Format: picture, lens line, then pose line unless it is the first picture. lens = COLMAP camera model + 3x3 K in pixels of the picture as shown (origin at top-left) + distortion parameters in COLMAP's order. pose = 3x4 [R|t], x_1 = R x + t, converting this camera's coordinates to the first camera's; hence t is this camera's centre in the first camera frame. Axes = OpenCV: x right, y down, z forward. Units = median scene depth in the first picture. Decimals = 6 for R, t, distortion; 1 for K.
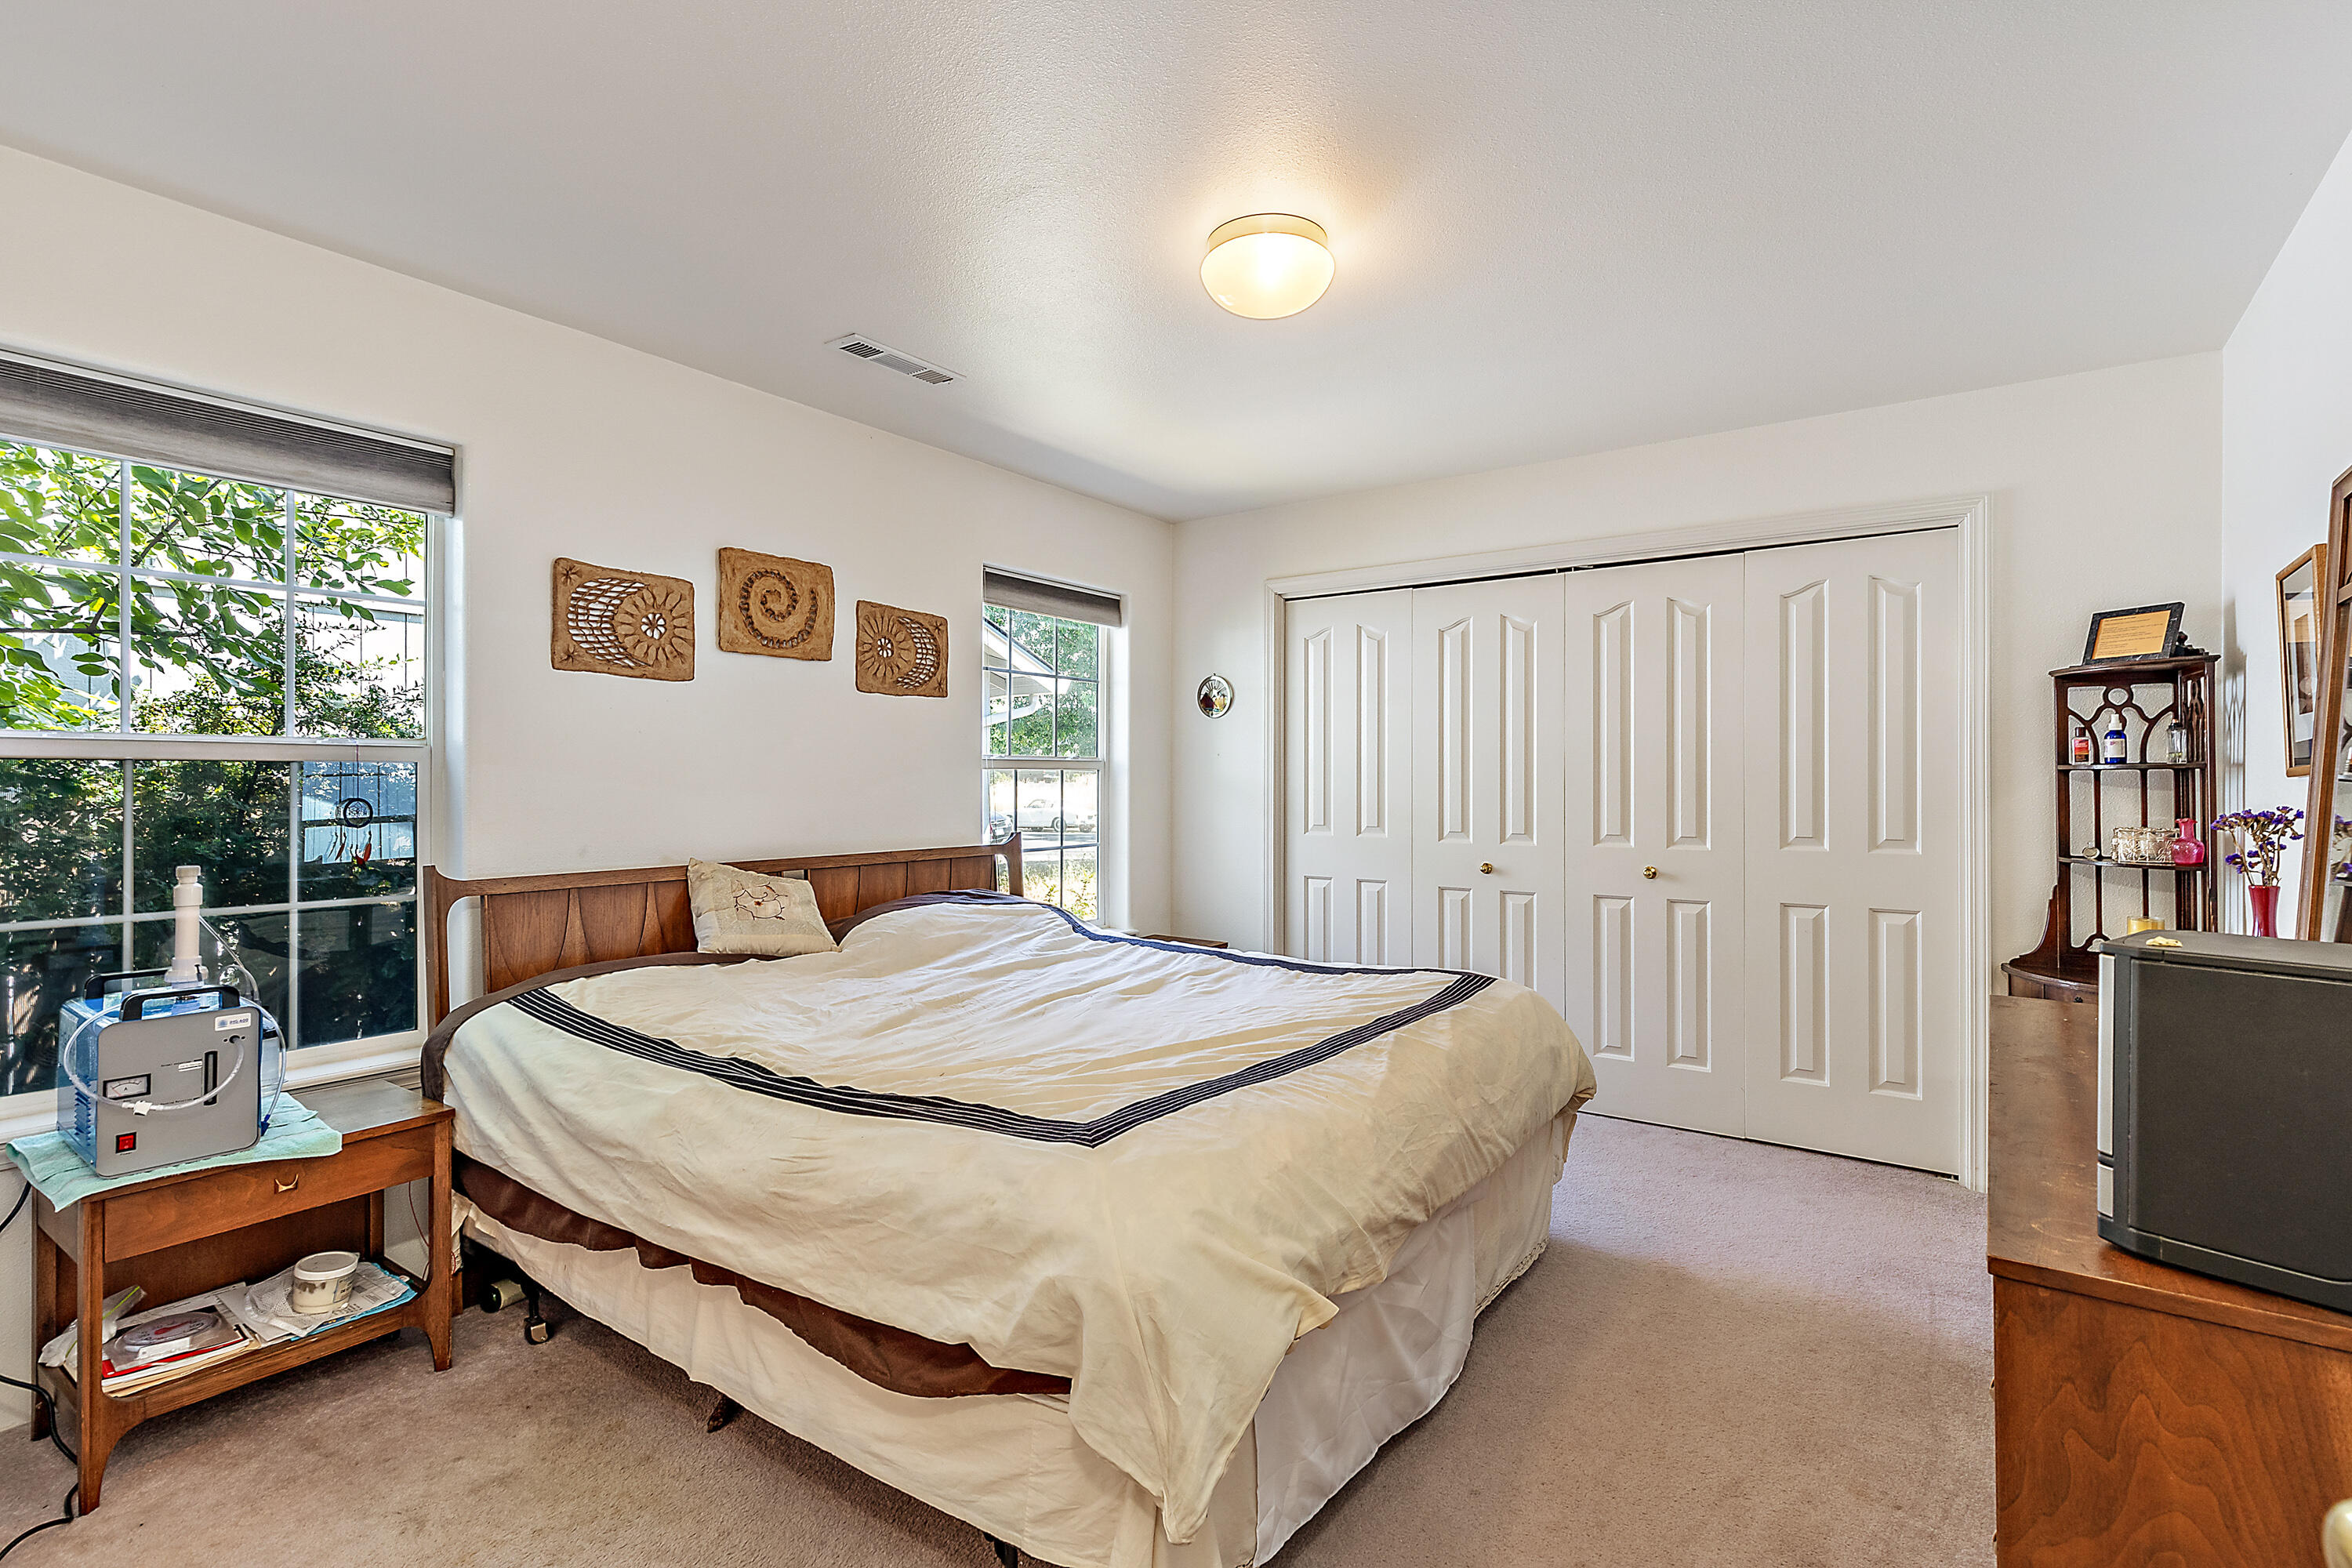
lens RADIAL K [[1067.6, 0, 1180.3], [0, 1067.6, 786.1], [0, 0, 1]] dist [0.006782, -0.002002]
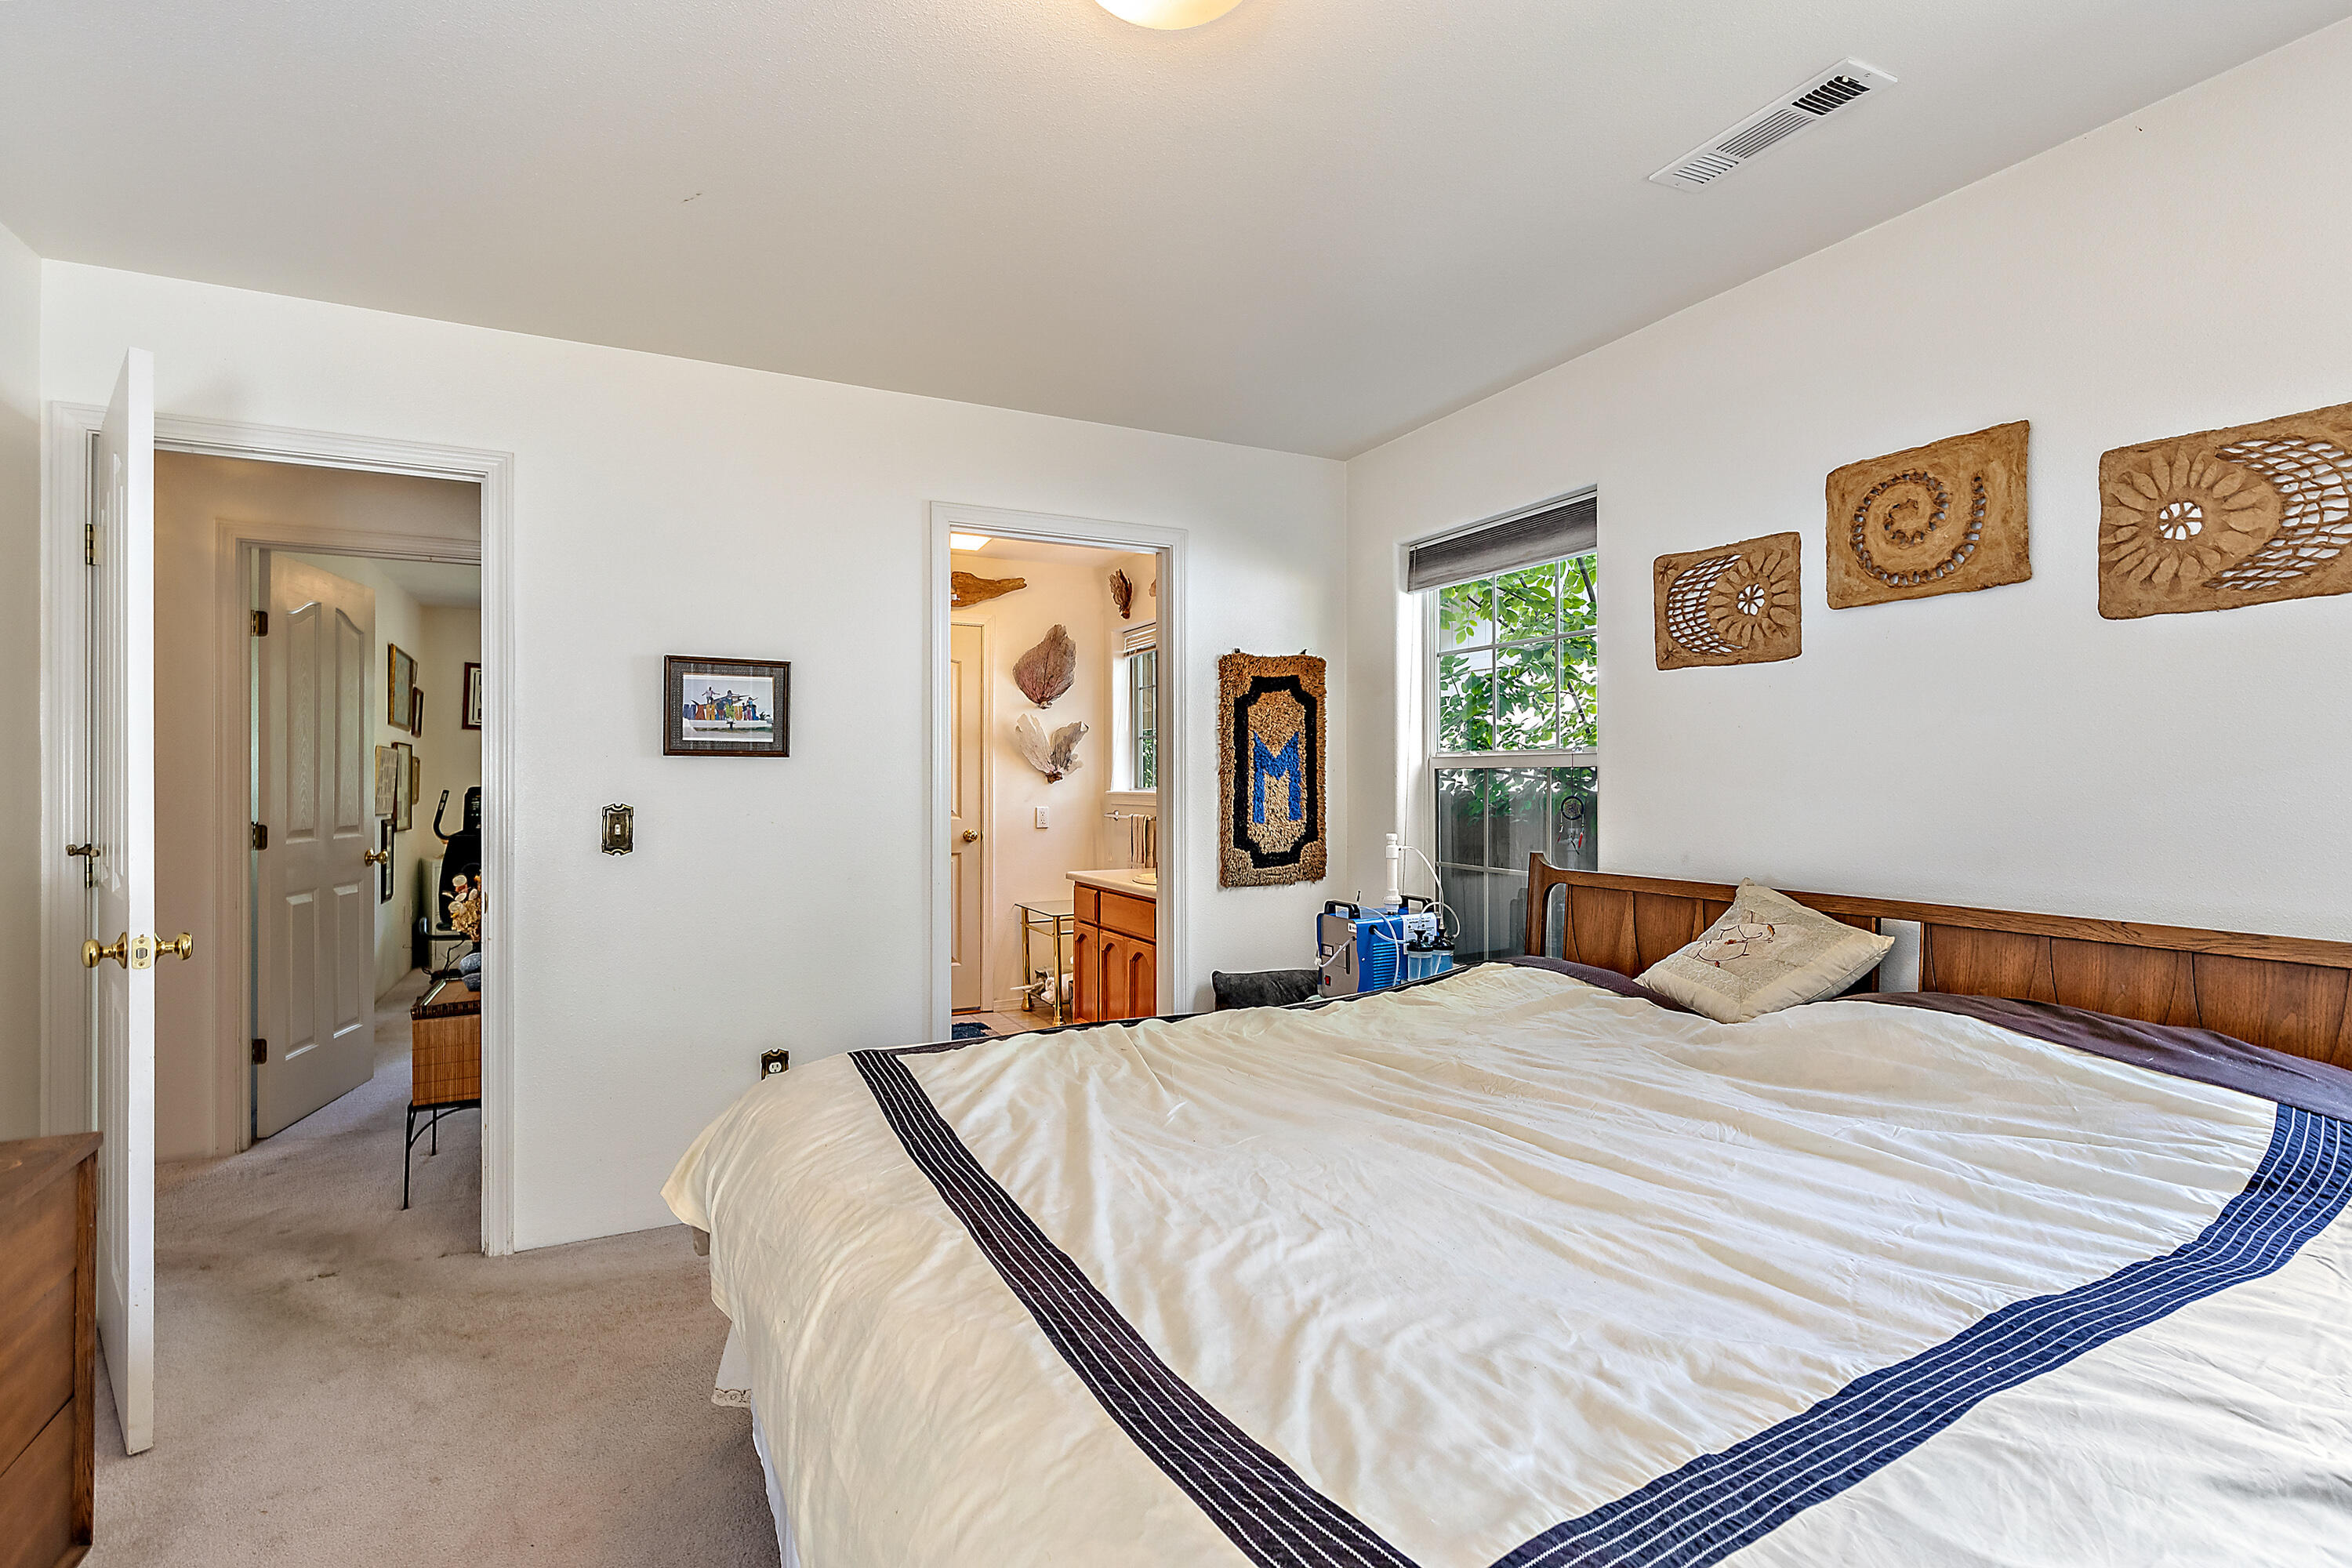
lens RADIAL K [[1067.6, 0, 1188.2], [0, 1067.6, 783.2], [0, 0, 1]] dist [0.006782, -0.002002]
pose [[-0.421674, 0.005412, -0.906731, 0.448067], [-0.000322, 0.999981, 0.006119, -0.009760], [0.906747, 0.002872, -0.421665, 0.923921]]
